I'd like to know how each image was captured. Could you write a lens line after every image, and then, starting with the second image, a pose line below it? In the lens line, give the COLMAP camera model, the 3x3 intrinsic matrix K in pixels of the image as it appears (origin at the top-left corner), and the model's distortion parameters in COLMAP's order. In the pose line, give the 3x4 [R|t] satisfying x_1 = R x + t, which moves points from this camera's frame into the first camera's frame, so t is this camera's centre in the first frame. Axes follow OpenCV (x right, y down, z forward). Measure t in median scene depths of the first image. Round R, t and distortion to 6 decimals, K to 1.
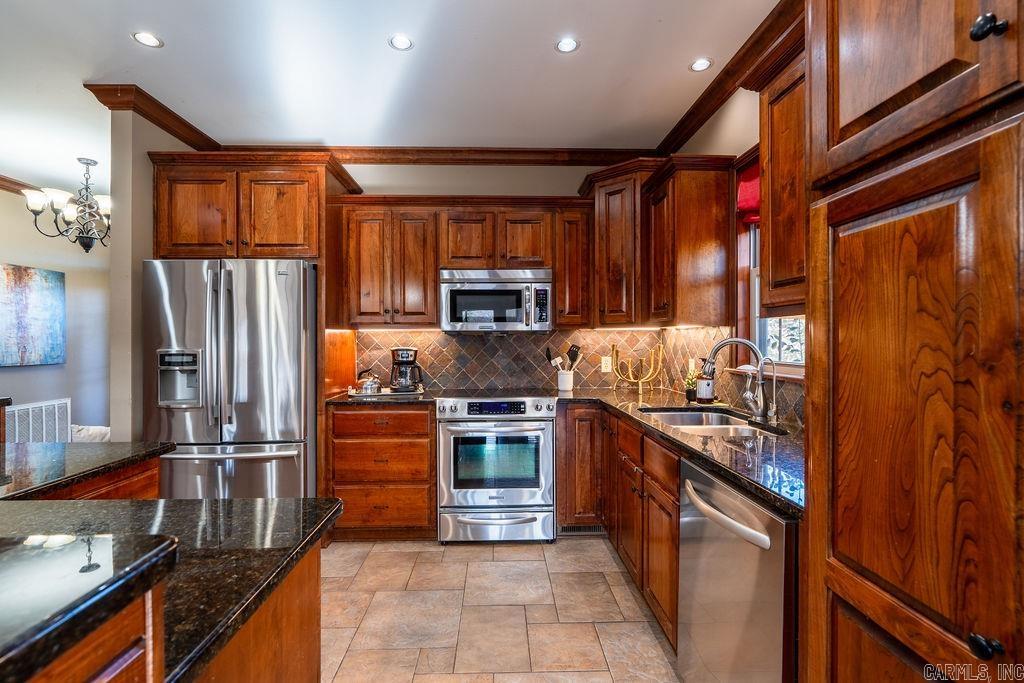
lens RADIAL K [[461.3, 0, 513.2], [0, 461.3, 340.4], [0, 0, 1]] dist [0.000390, 0.001964]
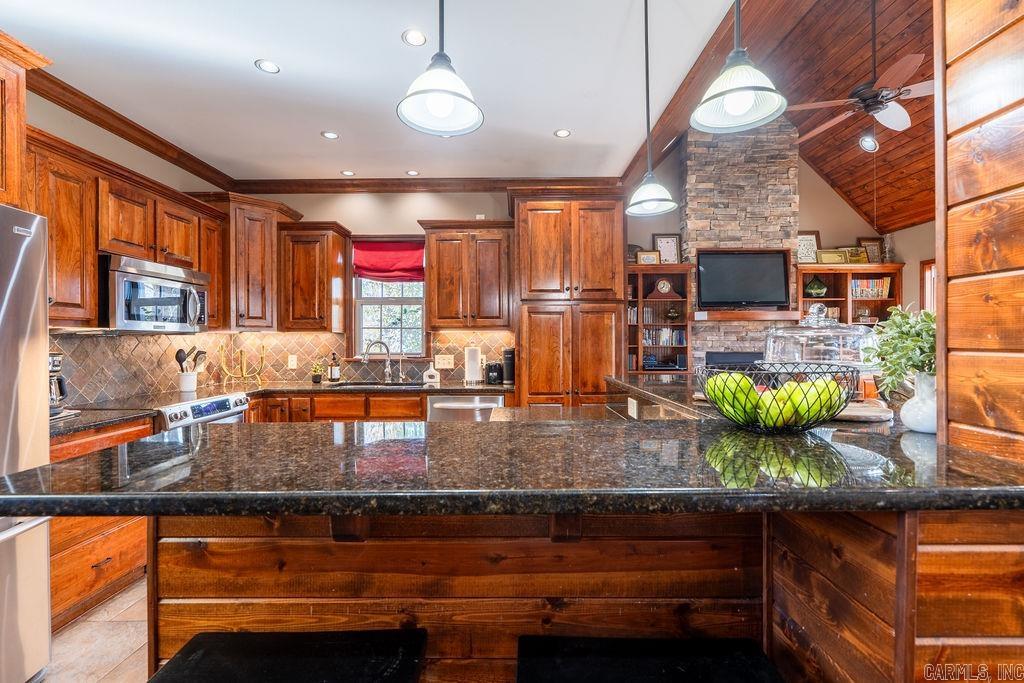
lens RADIAL K [[461.3, 0, 513.7], [0, 461.3, 341.2], [0, 0, 1]] dist [0.000390, 0.001964]
pose [[0.037759, -0.000347, 0.999287, -0.998805], [0.002732, 0.999996, 0.000244, 0.000025], [-0.999283, 0.002721, 0.037759, 0.295367]]
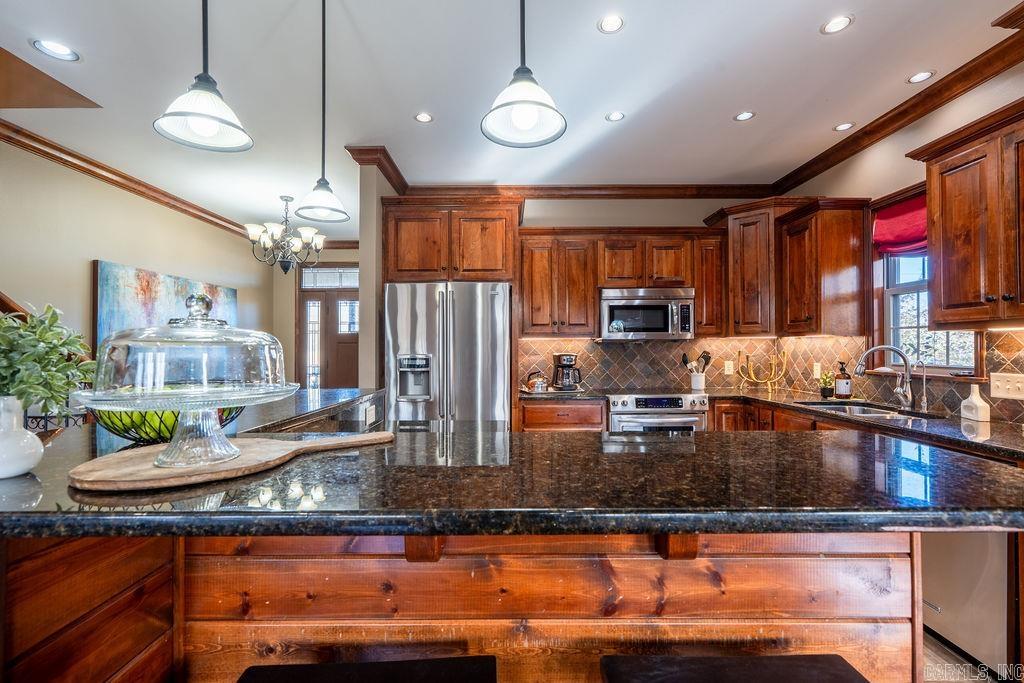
lens RADIAL K [[461.3, 0, 513.1], [0, 461.3, 341.7], [0, 0, 1]] dist [0.000390, 0.001964]
pose [[0.999588, -0.000443, -0.028706, -0.376678], [0.000119, 0.999936, -0.011275, -0.000978], [0.028709, 0.011267, 0.999524, -0.223049]]
